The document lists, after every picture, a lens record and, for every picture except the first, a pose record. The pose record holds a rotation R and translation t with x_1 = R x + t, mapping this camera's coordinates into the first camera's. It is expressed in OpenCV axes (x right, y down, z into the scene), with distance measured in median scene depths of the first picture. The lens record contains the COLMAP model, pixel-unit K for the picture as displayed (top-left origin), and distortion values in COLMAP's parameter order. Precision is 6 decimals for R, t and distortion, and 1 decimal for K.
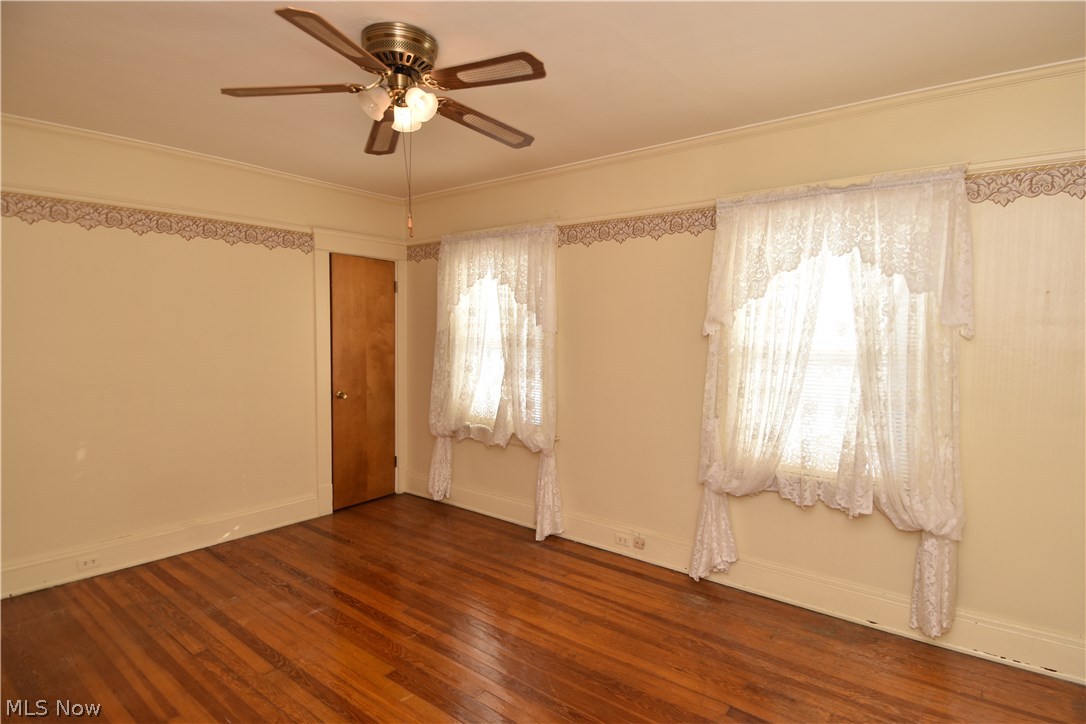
lens RADIAL K [[559.9, 0, 573.5], [0, 559.9, 368.1], [0, 0, 1]] dist [0.041256, -0.045906]
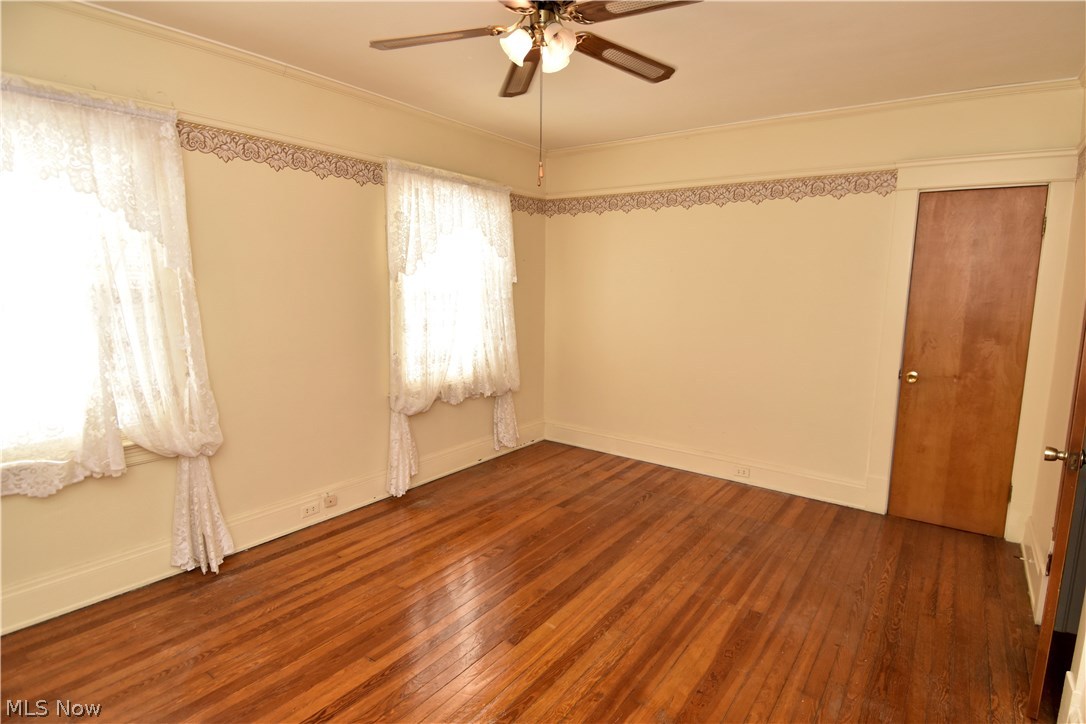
lens RADIAL K [[559.9, 0, 573.5], [0, 559.9, 368.1], [0, 0, 1]] dist [0.041256, -0.045906]
pose [[-0.019108, -0.169766, 0.985299, -0.859616], [0.063511, 0.983283, 0.170650, -0.050157], [-0.997798, 0.065838, -0.008006, 0.633275]]
